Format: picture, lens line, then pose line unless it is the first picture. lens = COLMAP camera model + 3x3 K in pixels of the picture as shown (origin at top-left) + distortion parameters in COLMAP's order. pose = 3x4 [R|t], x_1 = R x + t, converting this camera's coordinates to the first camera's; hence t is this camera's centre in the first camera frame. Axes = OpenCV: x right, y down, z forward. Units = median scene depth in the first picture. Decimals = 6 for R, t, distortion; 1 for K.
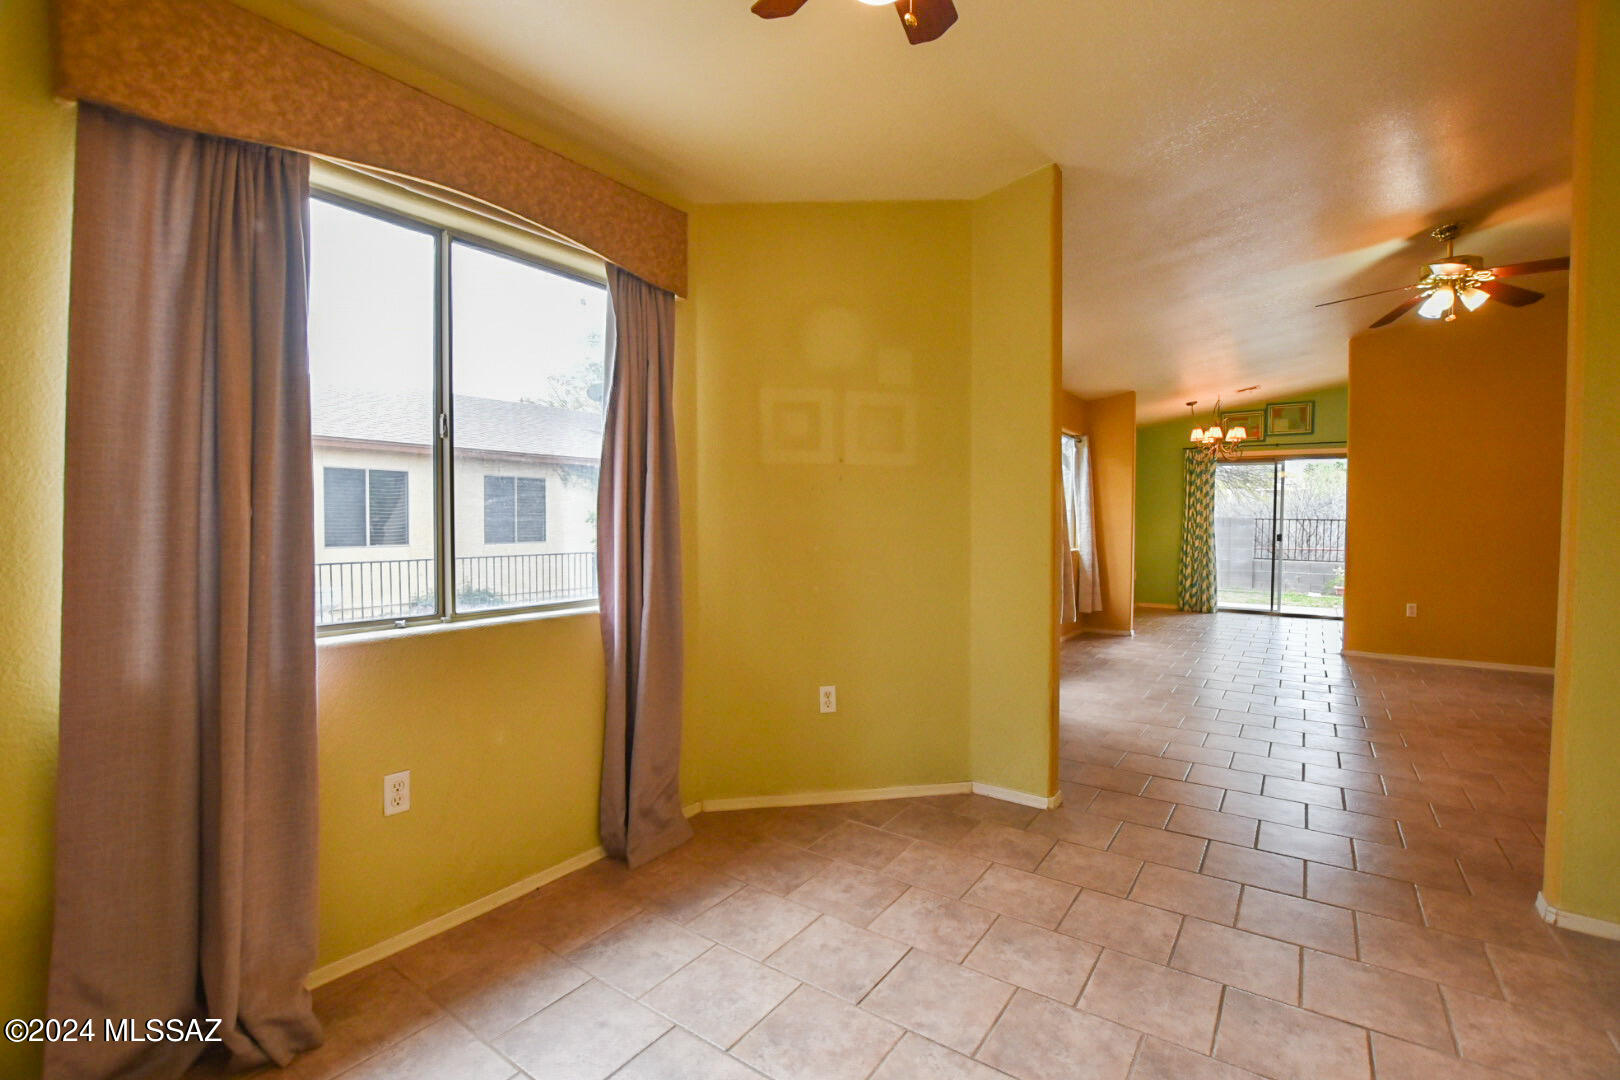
lens RADIAL K [[731.9, 0, 810.0], [0, 731.9, 540.0], [0, 0, 1]] dist [-0.024551, 0.000590]
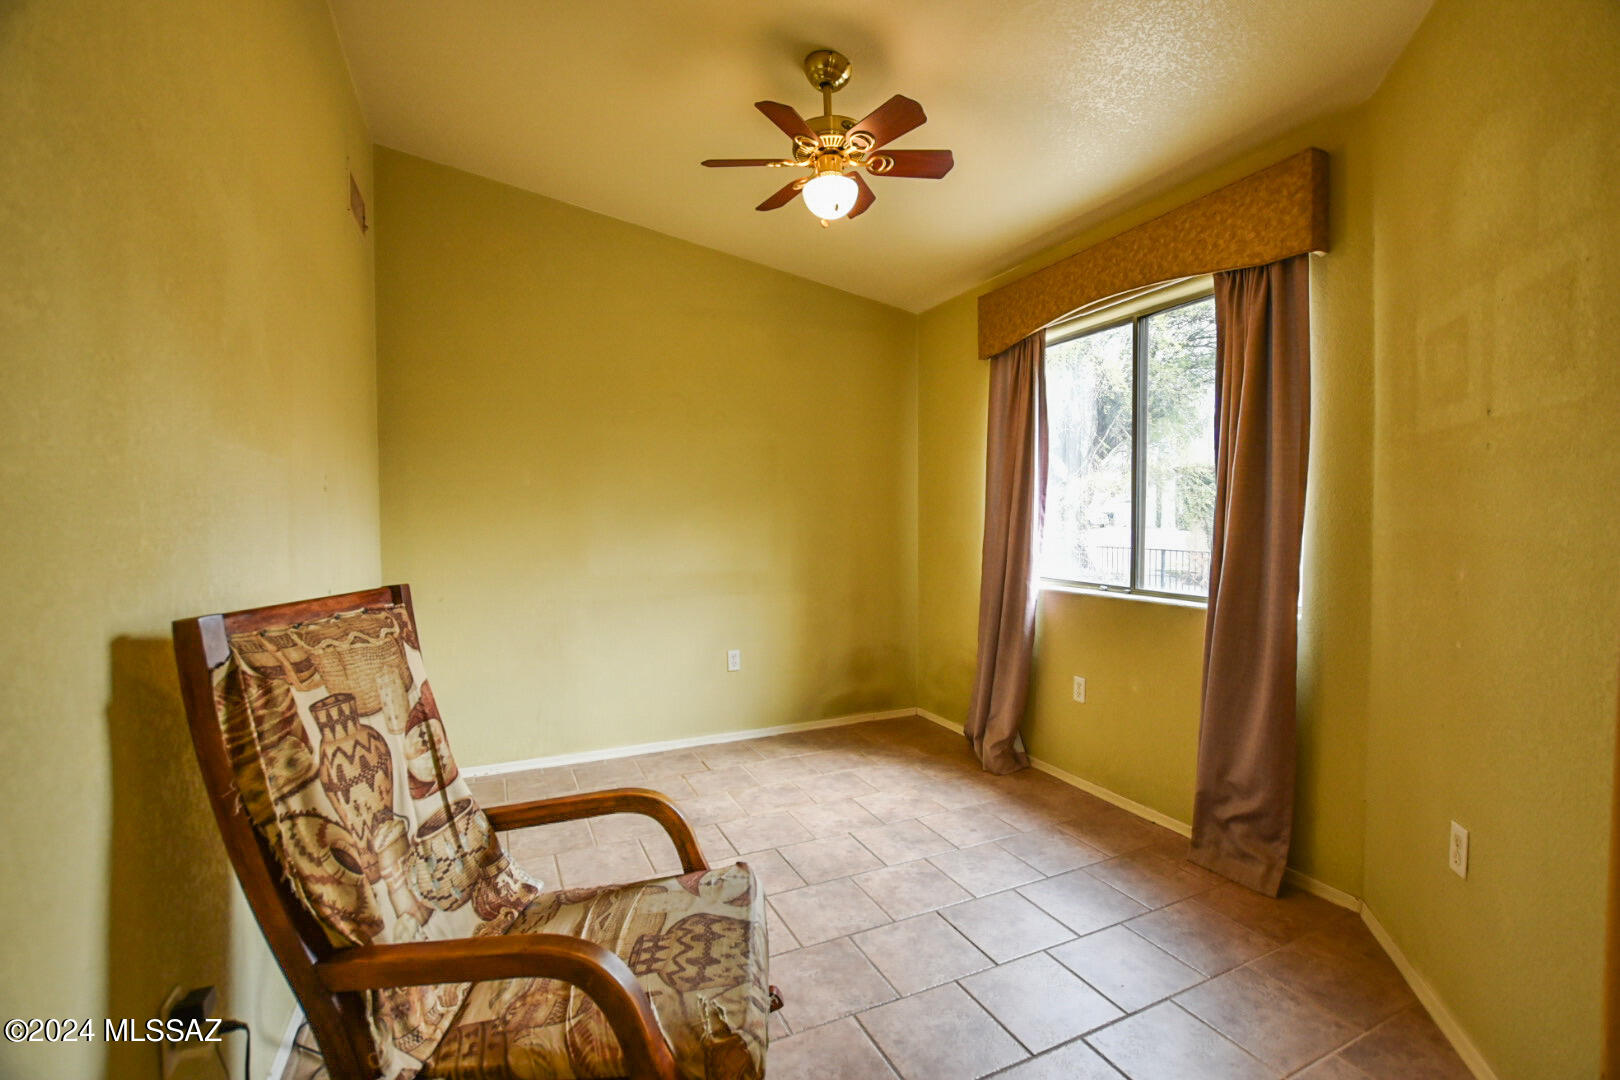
lens RADIAL K [[687.8, 0, 810.0], [0, 687.8, 540.0], [0, 0, 1]] dist [-0.001192, -0.000125]
pose [[-0.500017, 0.025738, -0.865633, 0.973726], [-0.027163, 0.998600, 0.045382, -0.035315], [0.865589, 0.046206, -0.498618, 1.132762]]
